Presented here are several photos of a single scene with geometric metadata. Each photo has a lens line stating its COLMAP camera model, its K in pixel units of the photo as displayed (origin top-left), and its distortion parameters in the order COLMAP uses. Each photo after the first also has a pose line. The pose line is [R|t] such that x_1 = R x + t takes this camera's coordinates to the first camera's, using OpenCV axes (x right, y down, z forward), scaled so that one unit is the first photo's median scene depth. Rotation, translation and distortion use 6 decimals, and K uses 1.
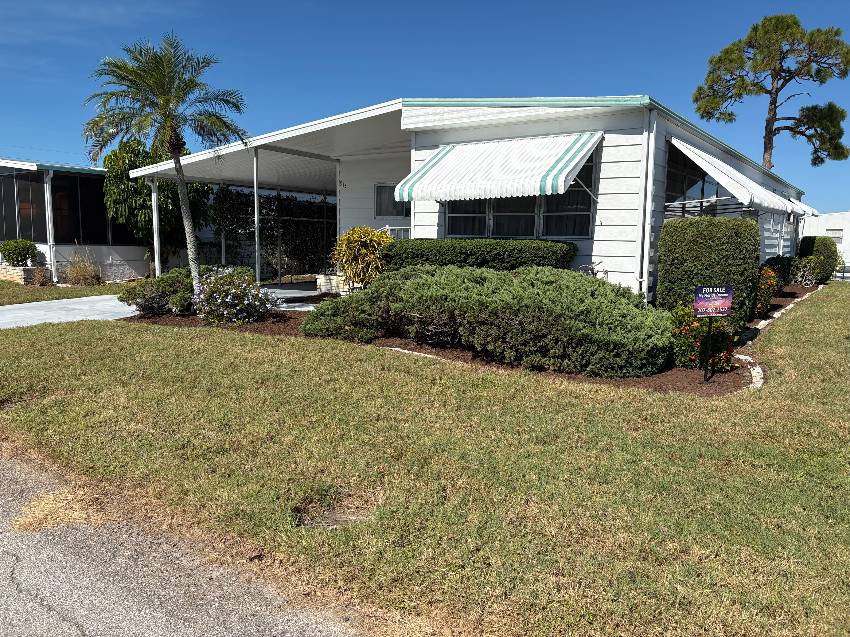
lens RADIAL K [[654.7, 0, 426.5], [0, 654.7, 322.1], [0, 0, 1]] dist [0.040682, -0.038015]
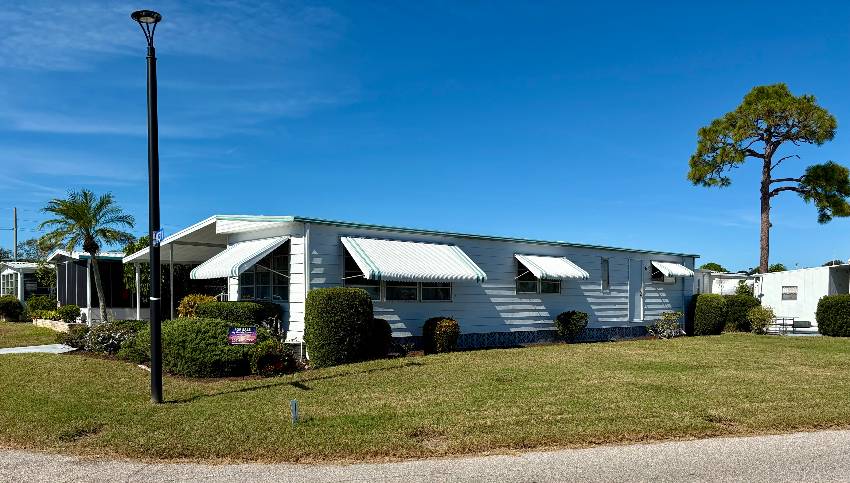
lens RADIAL K [[690.0, 0, 424.5], [0, 690.0, 248.5], [0, 0, 1]] dist [0.011051, -0.000348]
pose [[0.966807, -0.030015, -0.253737, 0.896618], [-0.020561, 0.980716, -0.194352, 0.059219], [0.254677, 0.193118, 0.947547, -0.464785]]
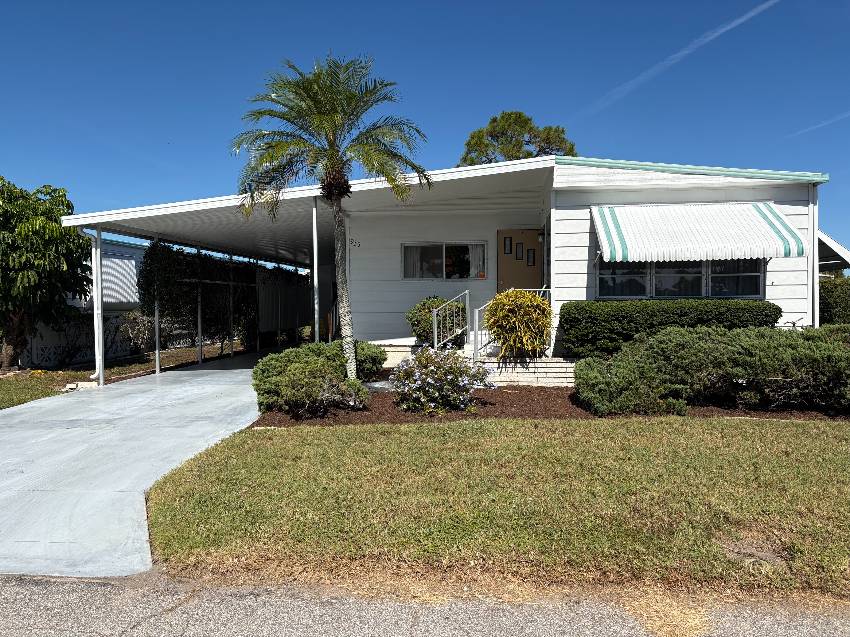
lens RADIAL K [[654.7, 0, 429.1], [0, 654.7, 319.2], [0, 0, 1]] dist [0.040682, -0.038015]
pose [[0.863820, -0.035485, 0.502549, -0.693493], [0.084371, 0.993618, -0.074864, -0.050884], [-0.496685, 0.107070, 0.861301, 0.304688]]
